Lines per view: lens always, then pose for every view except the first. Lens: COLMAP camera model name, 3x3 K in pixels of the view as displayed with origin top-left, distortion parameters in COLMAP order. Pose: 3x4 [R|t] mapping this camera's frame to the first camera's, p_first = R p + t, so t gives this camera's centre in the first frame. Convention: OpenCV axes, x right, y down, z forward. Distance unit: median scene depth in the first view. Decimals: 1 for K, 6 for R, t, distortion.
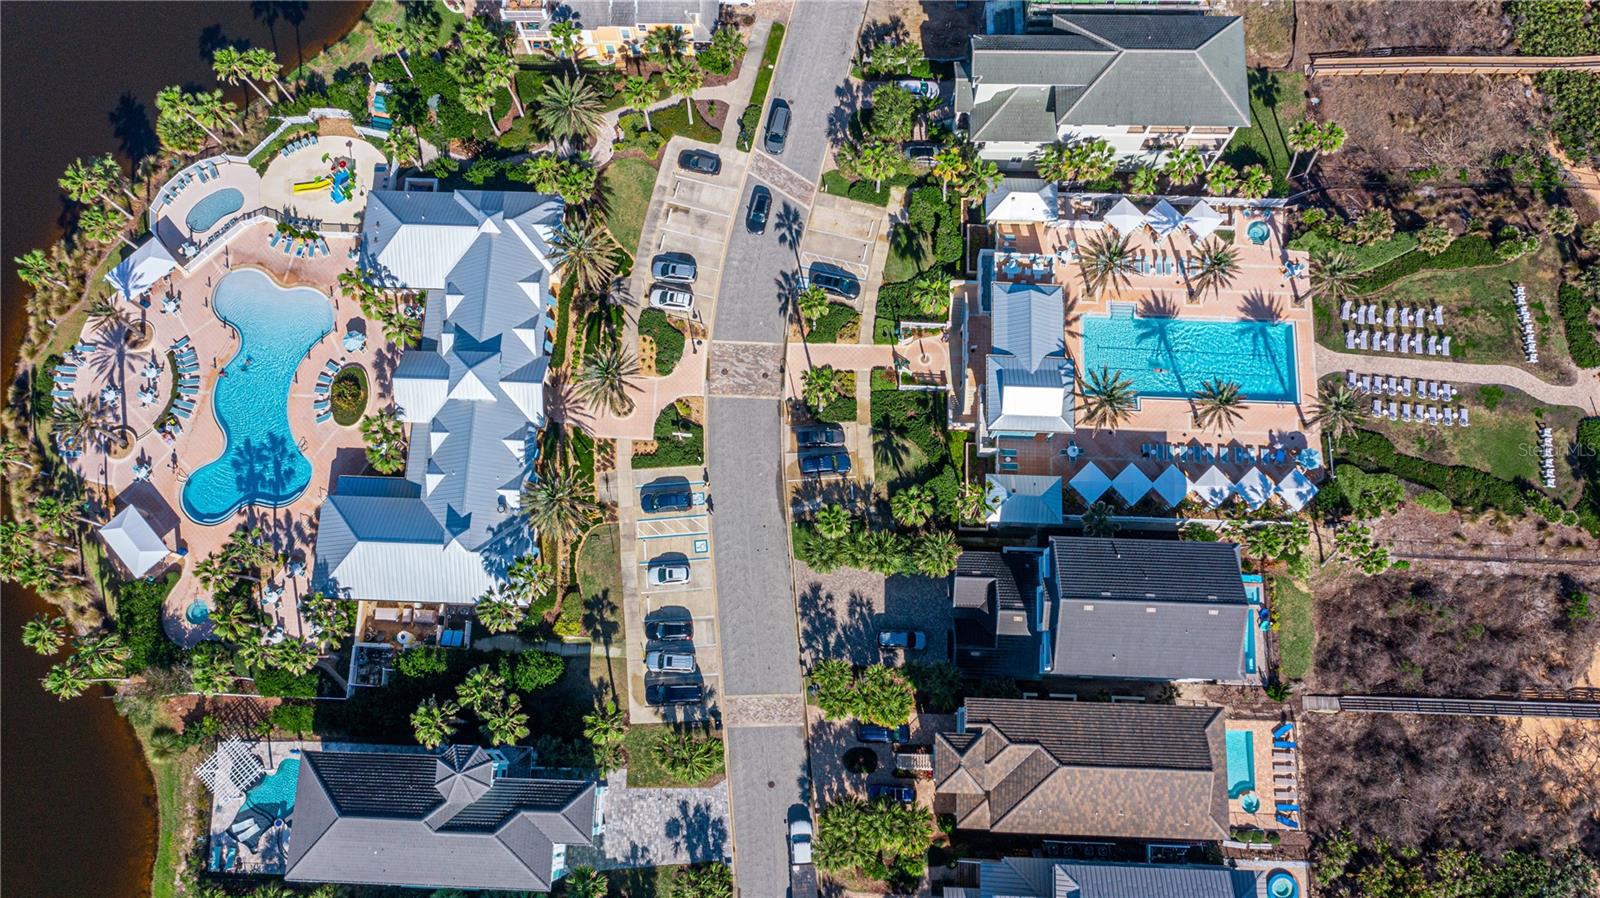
lens RADIAL K [[1264.1, 0, 799.5], [0, 1264.1, 449.8], [0, 0, 1]] dist [-0.006274, 0.017924]
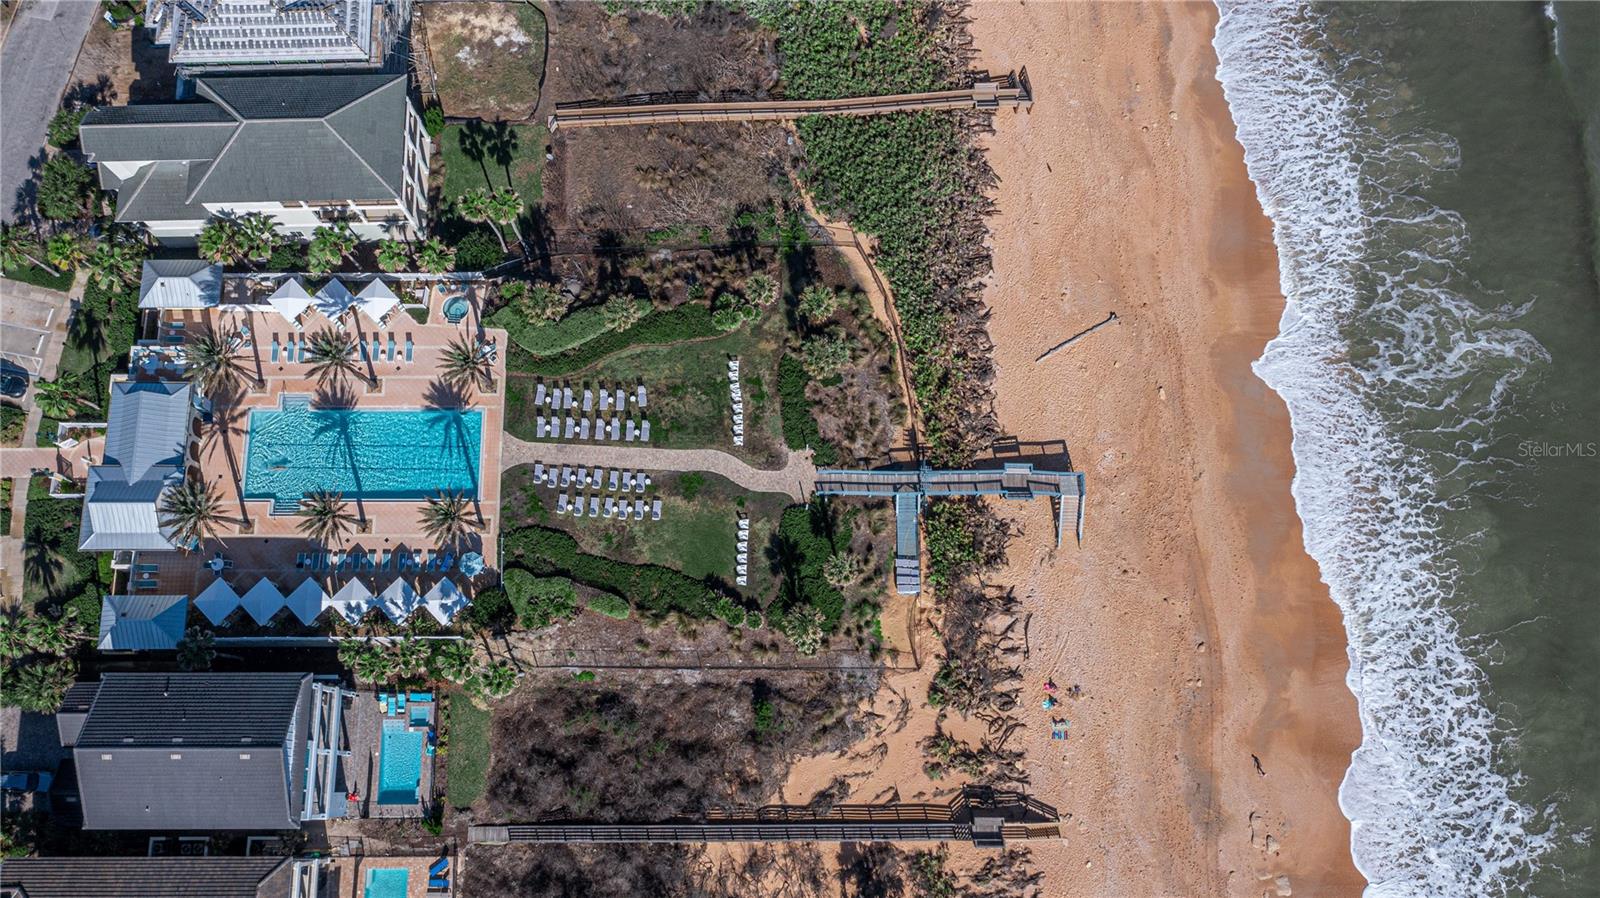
lens RADIAL K [[1372.3, 0, 800.1], [0, 1372.3, 449.0], [0, 0, 1]] dist [-0.000756, 0.018816]
pose [[0.999276, -0.036167, 0.011787, 0.606255], [0.036169, 0.999346, 0.000101, -0.064396], [-0.011783, 0.000326, 0.999931, 0.013012]]
